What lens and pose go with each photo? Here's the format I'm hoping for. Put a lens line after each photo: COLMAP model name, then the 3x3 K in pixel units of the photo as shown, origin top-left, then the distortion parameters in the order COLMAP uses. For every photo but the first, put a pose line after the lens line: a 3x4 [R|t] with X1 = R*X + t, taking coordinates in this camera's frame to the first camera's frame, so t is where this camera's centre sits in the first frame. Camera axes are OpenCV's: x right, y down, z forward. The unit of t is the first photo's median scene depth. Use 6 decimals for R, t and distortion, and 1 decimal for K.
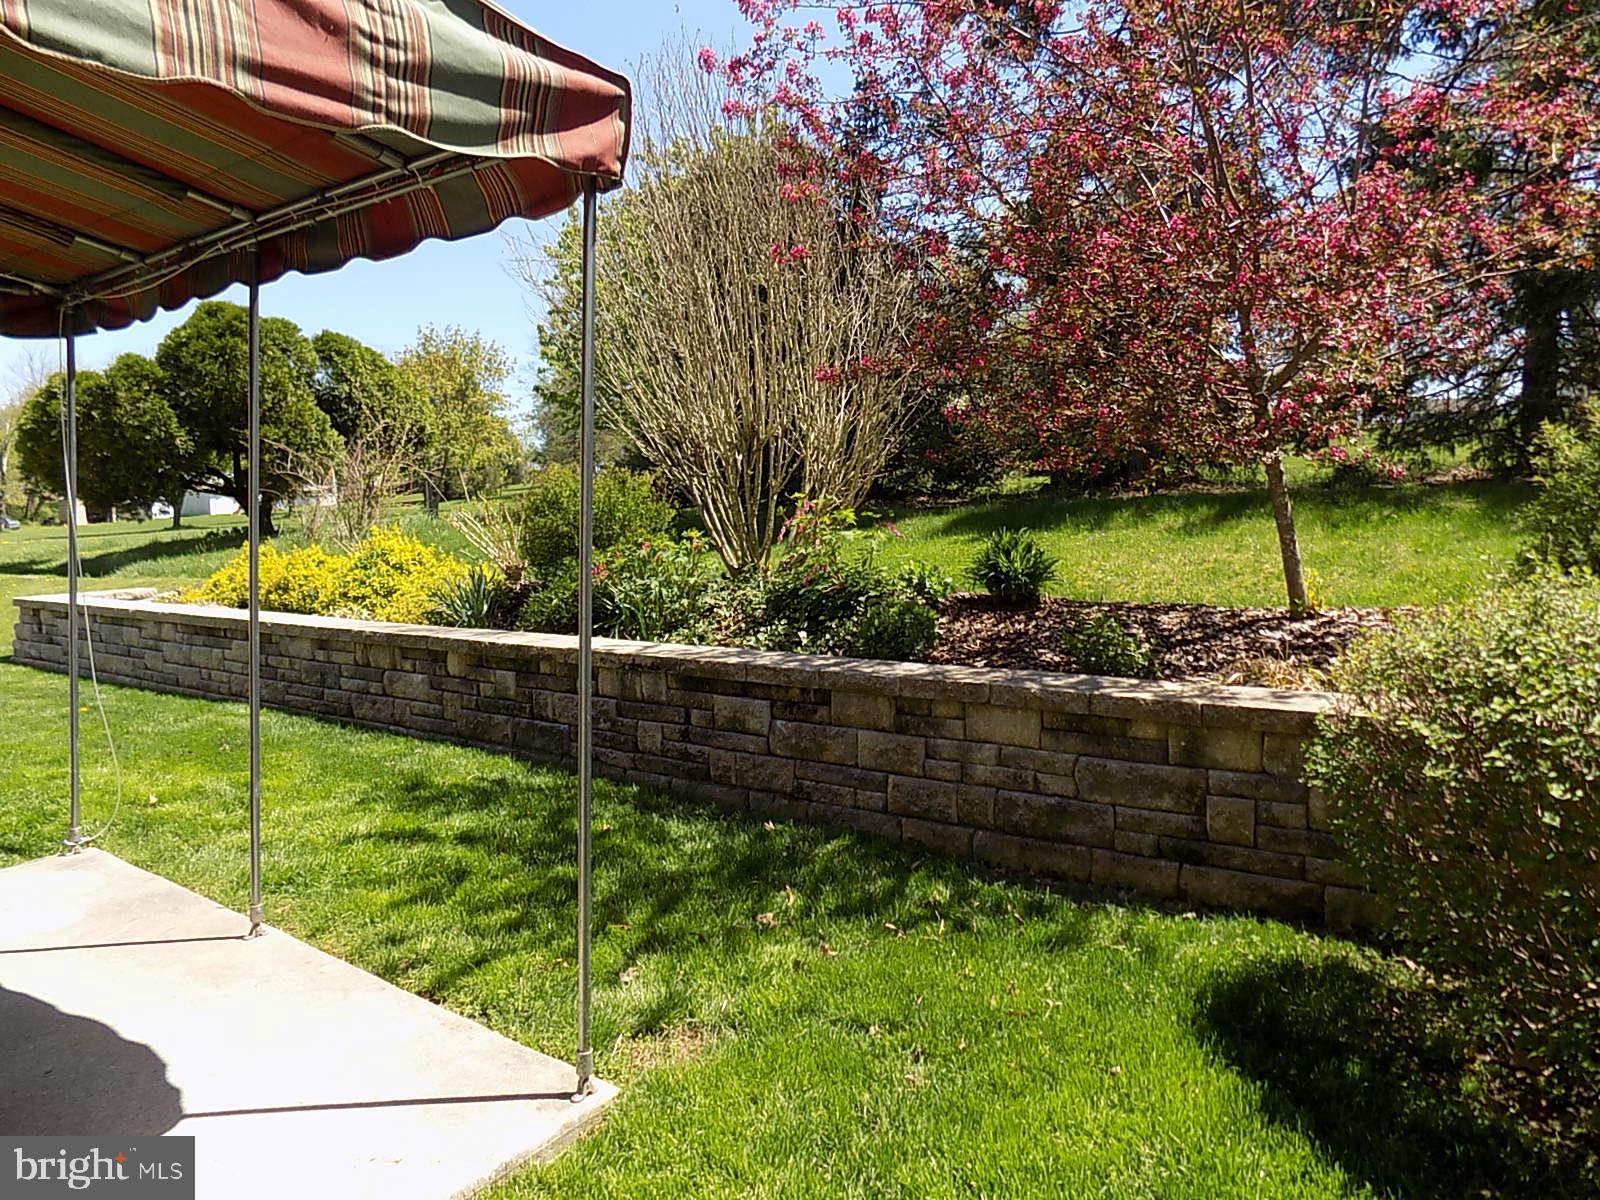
lens RADIAL K [[1073.2, 0, 799.8], [0, 1073.2, 604.0], [0, 0, 1]] dist [-0.066749, 0.059014]
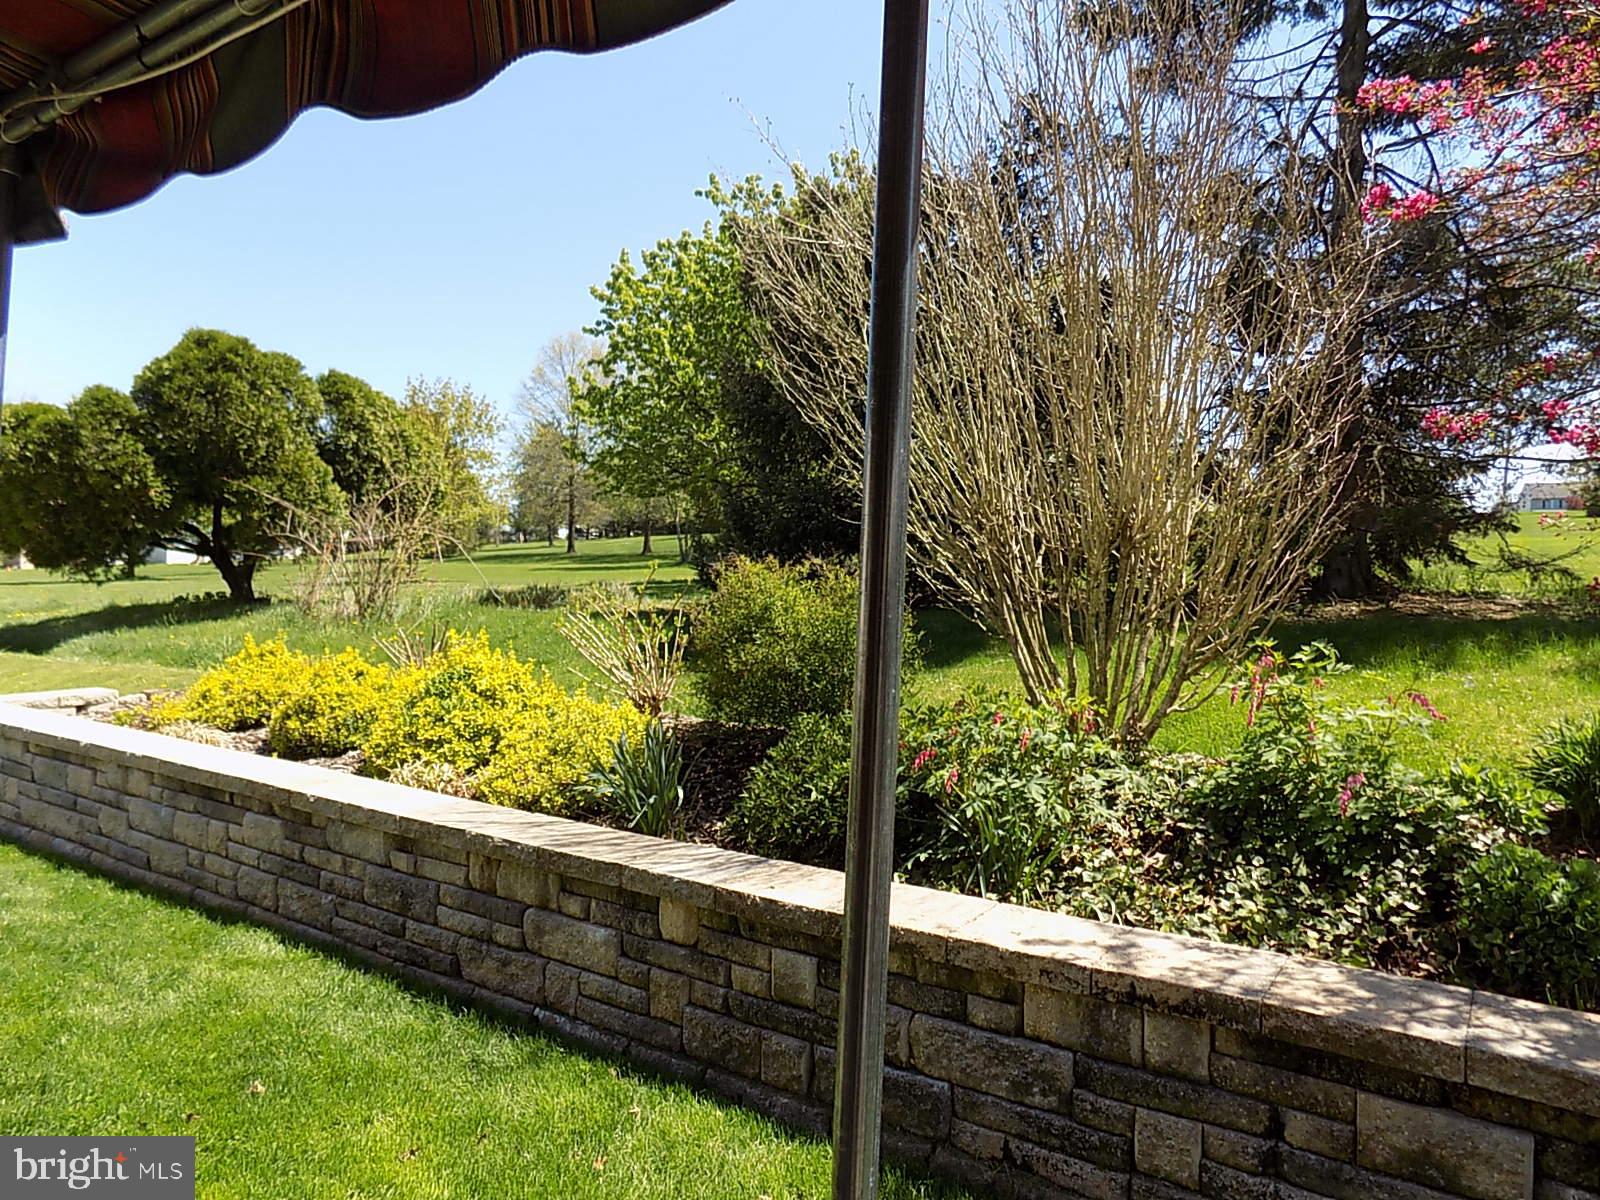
lens RADIAL K [[1073.2, 0, 802.6], [0, 1073.2, 592.8], [0, 0, 1]] dist [-0.066749, 0.059014]
pose [[0.998735, 0.033097, 0.037852, -0.101553], [-0.030227, 0.996799, -0.074019, -0.027664], [-0.040180, 0.072781, 0.996538, 0.151040]]
